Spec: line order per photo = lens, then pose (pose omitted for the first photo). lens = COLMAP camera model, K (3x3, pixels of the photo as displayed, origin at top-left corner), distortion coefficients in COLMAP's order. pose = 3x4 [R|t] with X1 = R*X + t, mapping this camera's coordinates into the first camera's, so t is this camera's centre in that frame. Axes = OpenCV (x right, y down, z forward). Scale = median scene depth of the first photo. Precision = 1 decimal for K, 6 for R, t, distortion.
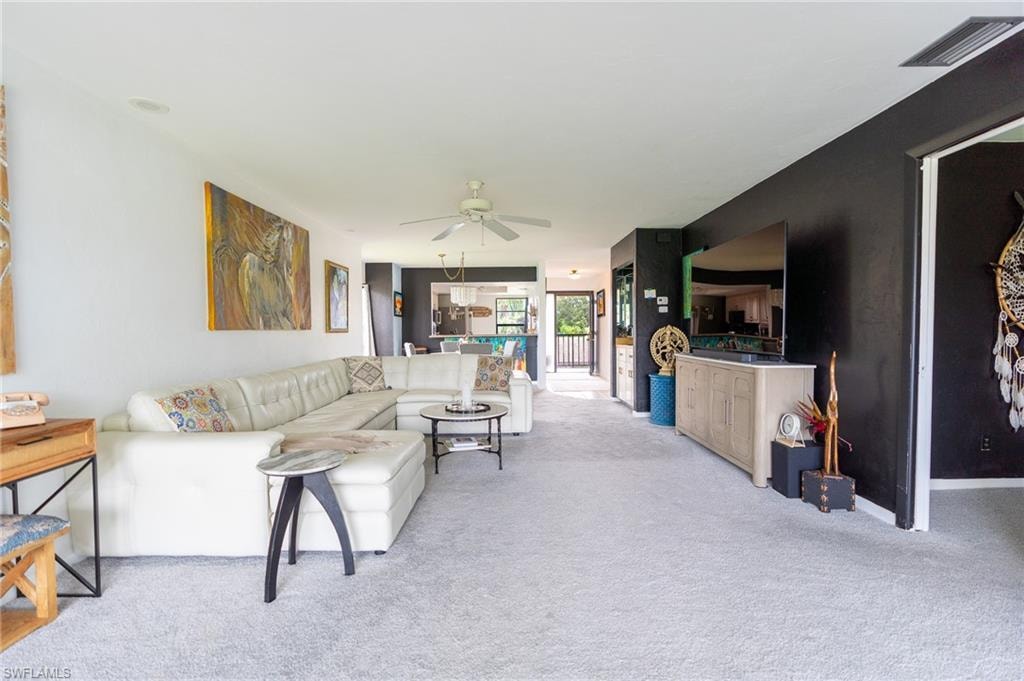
lens RADIAL K [[464.8, 0, 514.7], [0, 464.8, 344.0], [0, 0, 1]] dist [-0.004808, 0.000421]
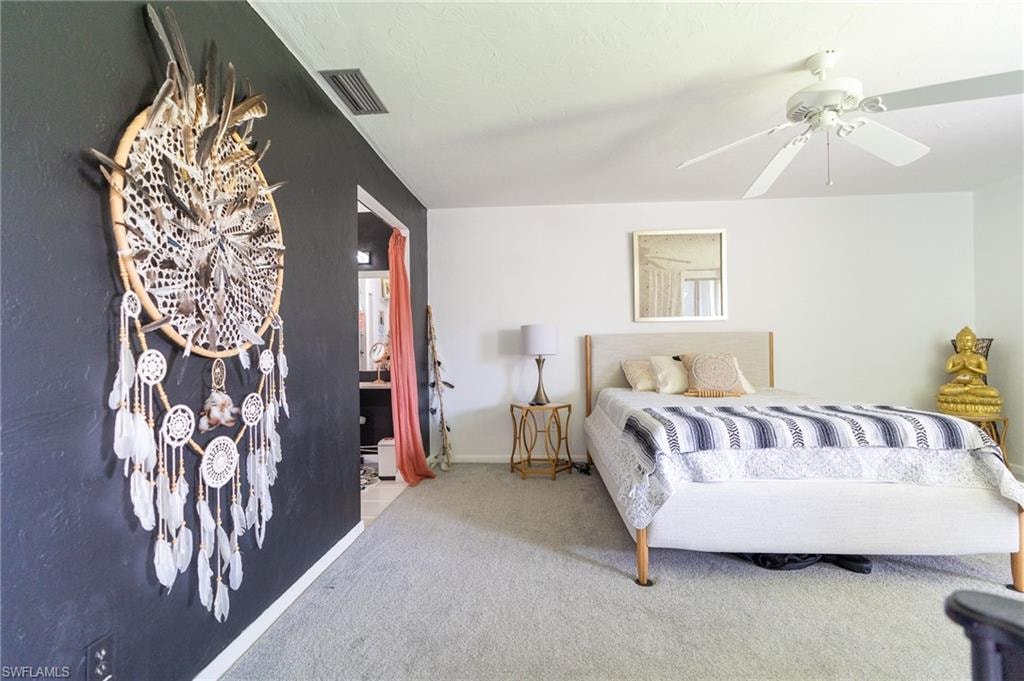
lens RADIAL K [[464.8, 0, 514.7], [0, 464.8, 344.0], [0, 0, 1]] dist [-0.004808, 0.000421]
pose [[0.072289, 0.003734, 0.997377, 0.701689], [0.038627, 0.999232, -0.006540, -0.014277], [-0.996635, 0.038999, 0.072089, 0.661927]]
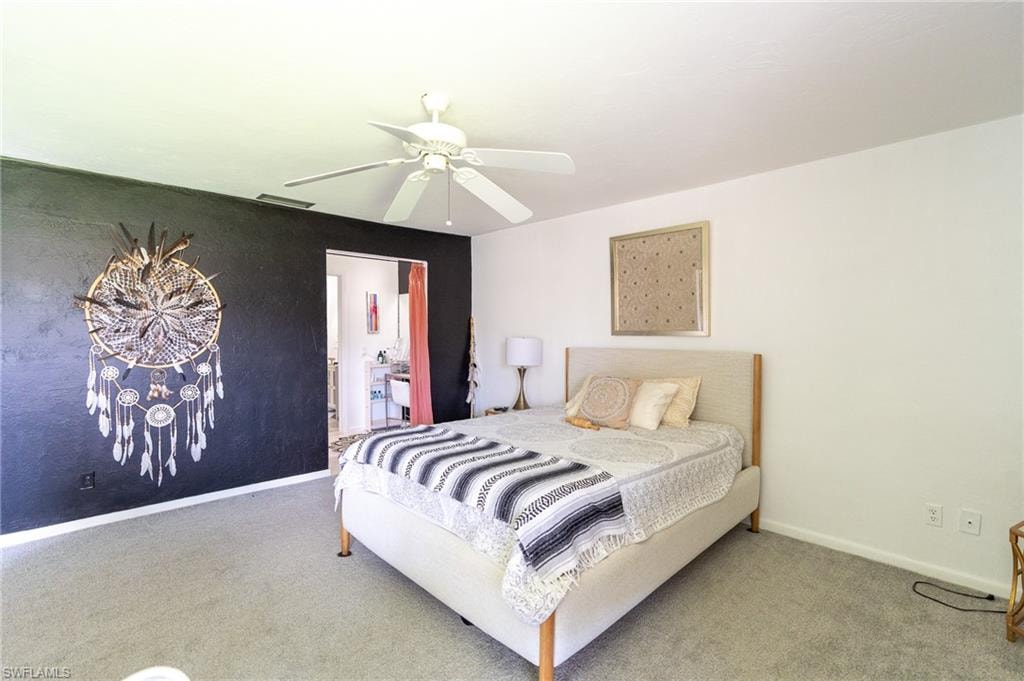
lens RADIAL K [[464.8, 0, 514.7], [0, 464.8, 344.0], [0, 0, 1]] dist [-0.004808, 0.000421]
pose [[0.718477, -0.020661, 0.695243, 1.010187], [0.014671, 0.999786, 0.014551, -0.073513], [-0.695395, -0.000254, 0.718627, -0.314709]]
